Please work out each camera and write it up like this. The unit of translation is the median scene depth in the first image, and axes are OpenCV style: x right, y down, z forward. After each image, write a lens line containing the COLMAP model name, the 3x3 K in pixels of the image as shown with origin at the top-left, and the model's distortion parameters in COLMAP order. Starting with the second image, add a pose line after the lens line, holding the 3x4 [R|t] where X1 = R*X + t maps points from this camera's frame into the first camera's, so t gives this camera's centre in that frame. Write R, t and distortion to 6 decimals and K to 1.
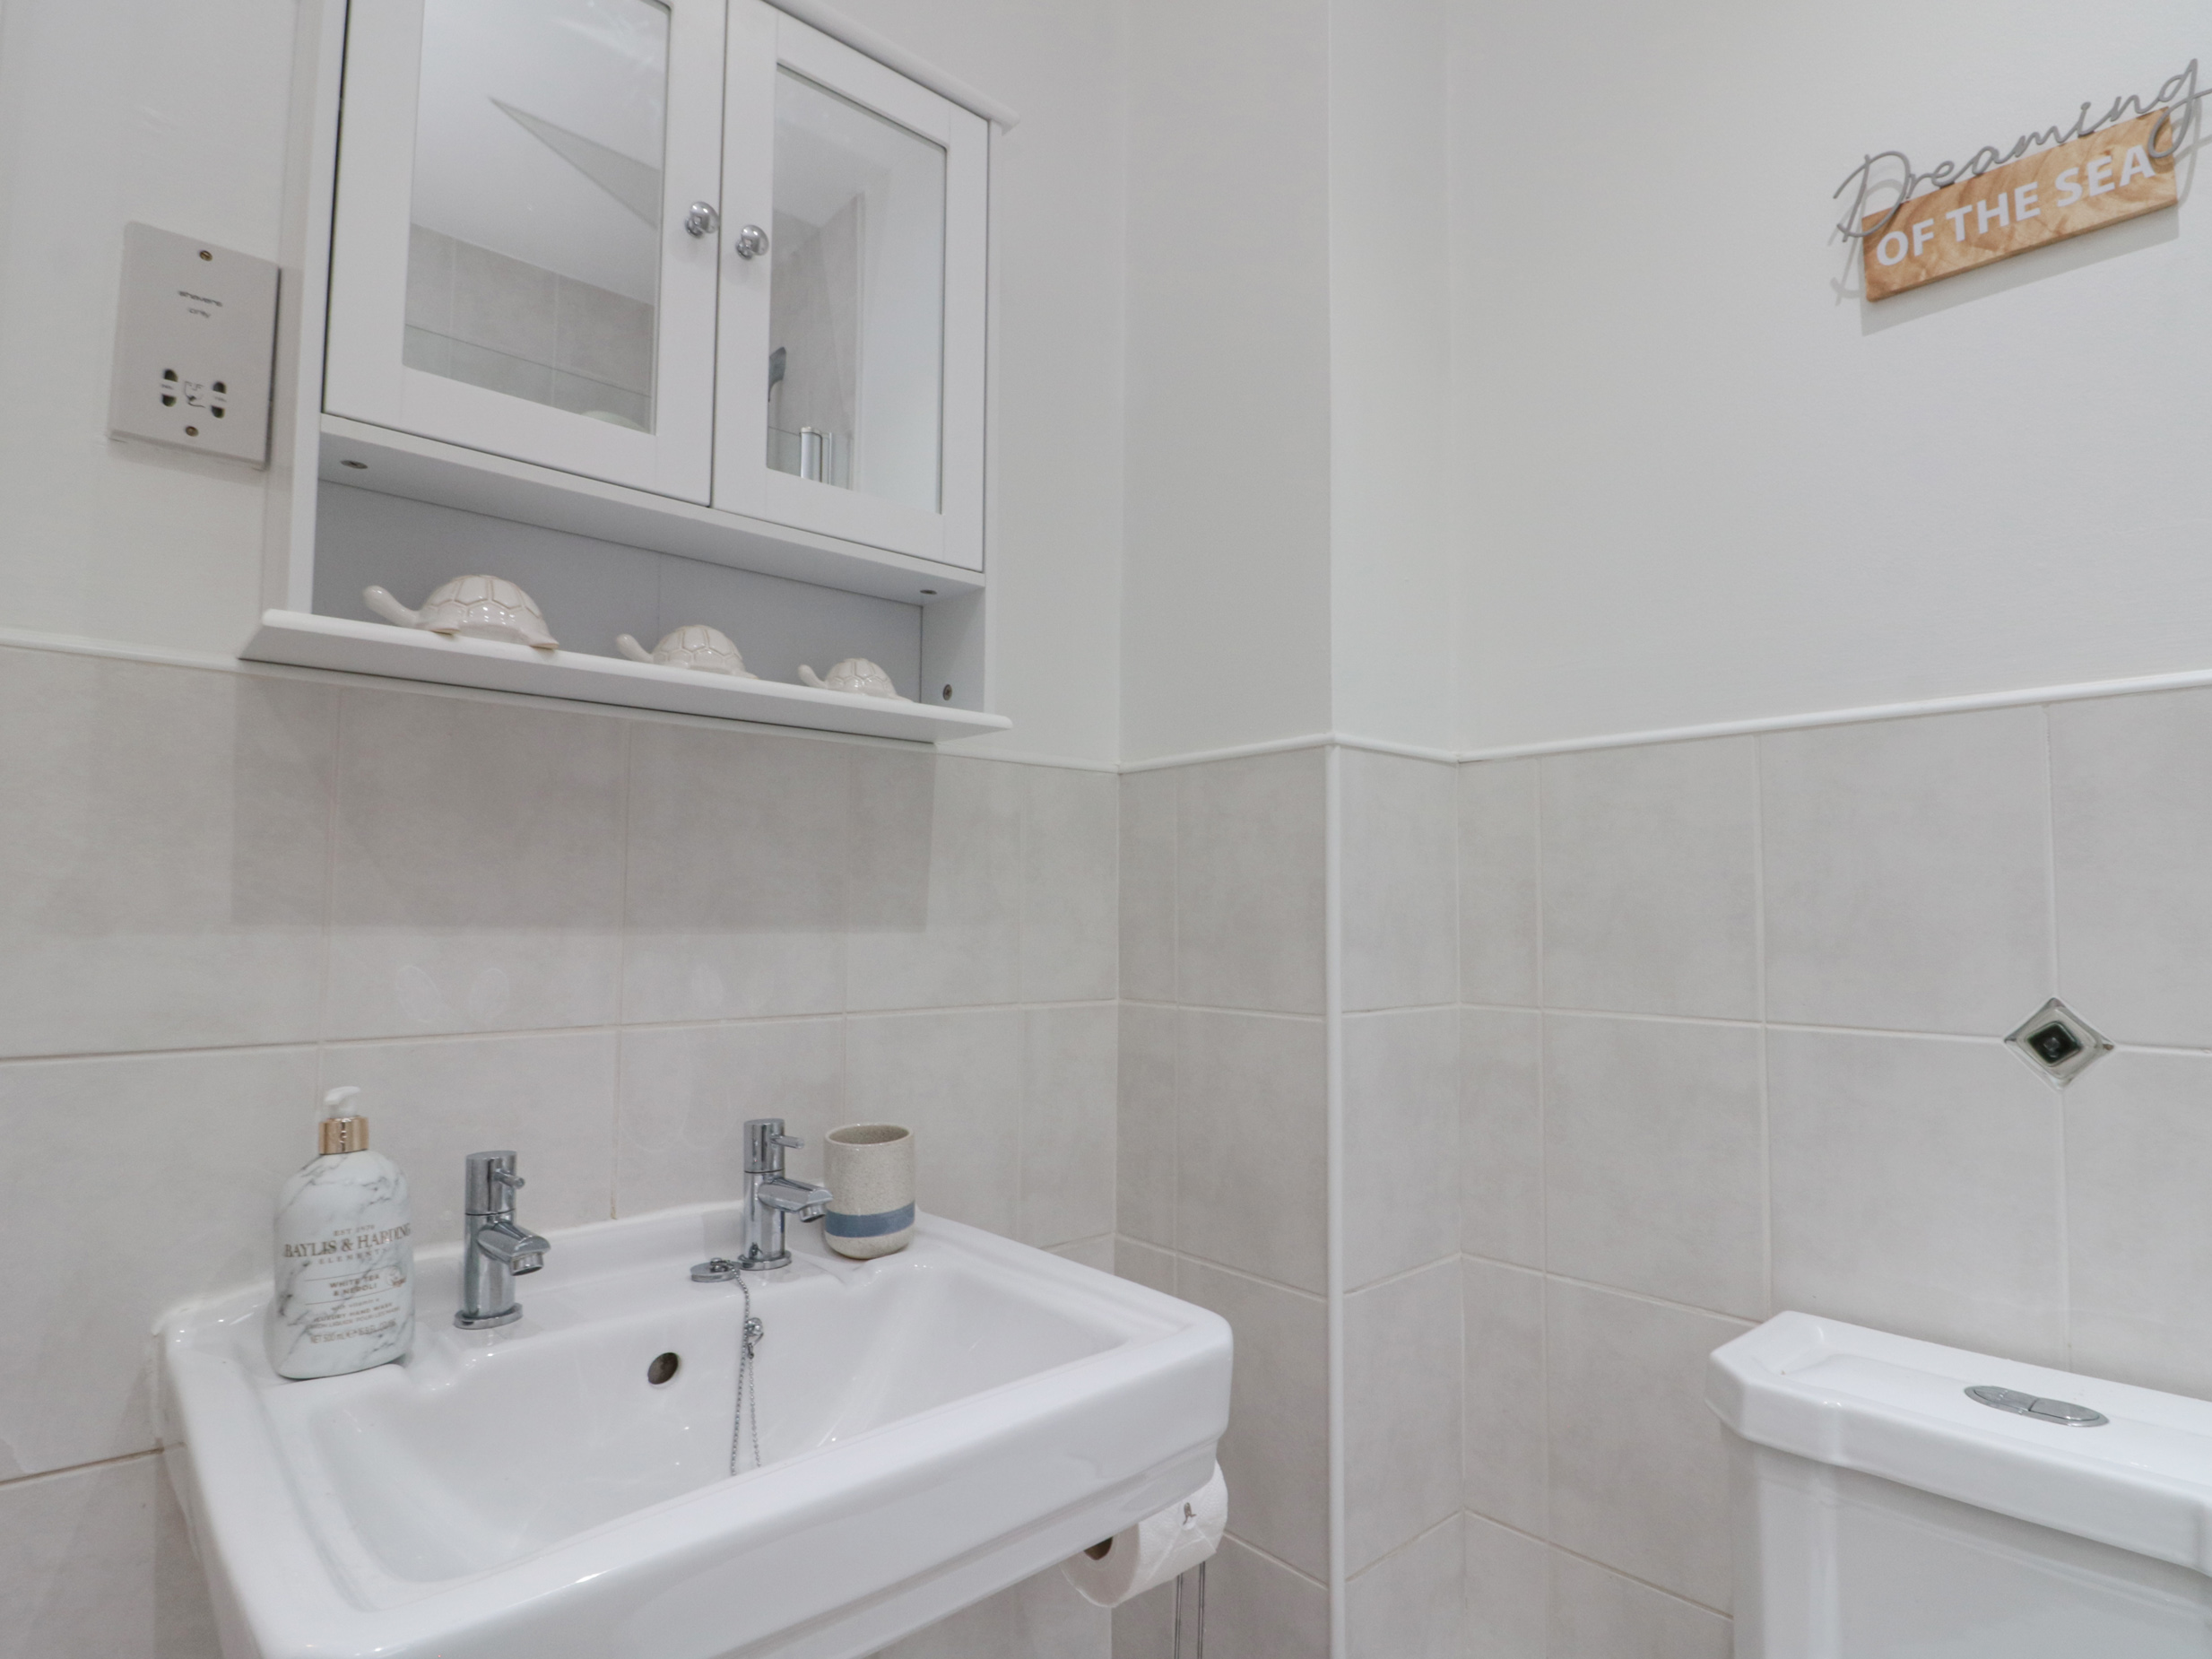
lens RADIAL K [[1170.9, 0, 1129.0], [0, 1170.9, 847.0], [0, 0, 1]] dist [0.000906, -0.012358]
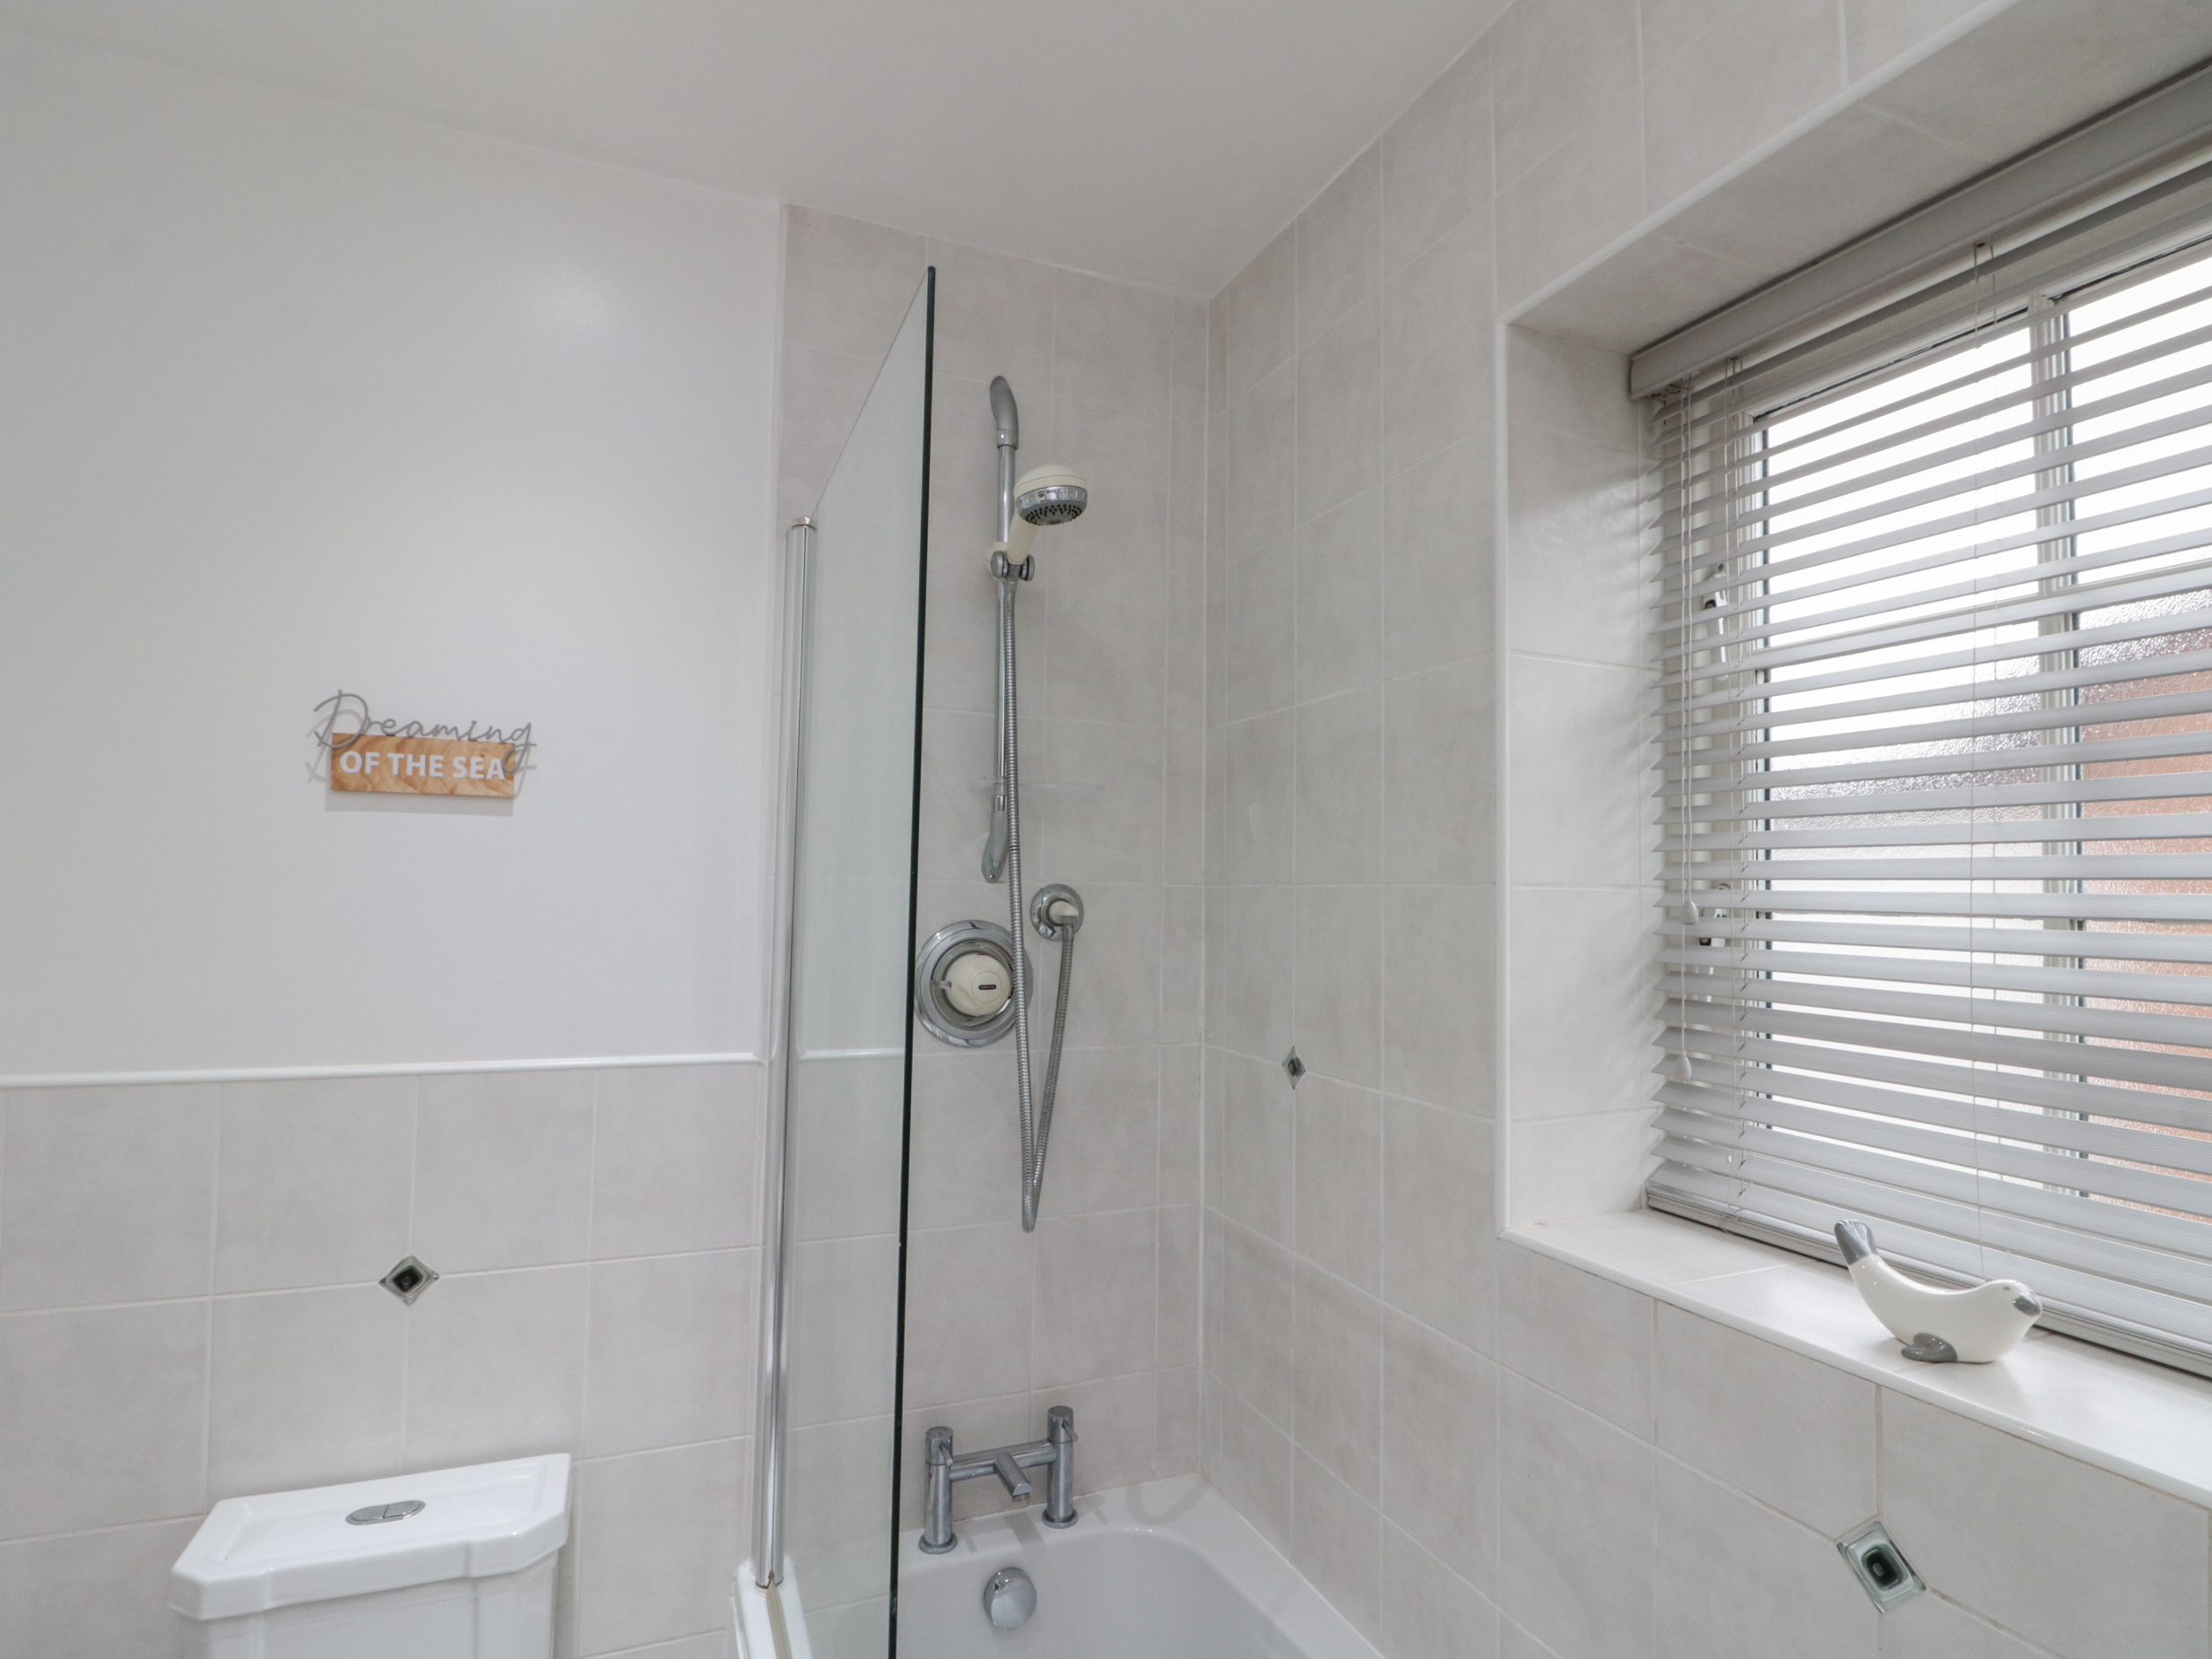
lens RADIAL K [[1170.9, 0, 1129.0], [0, 1170.9, 847.0], [0, 0, 1]] dist [0.000906, -0.012358]
pose [[0.332434, 0.031138, 0.942612, -0.447098], [-0.081645, 0.996653, -0.004130, -0.509127], [-0.939586, -0.075586, 0.333864, -0.472149]]
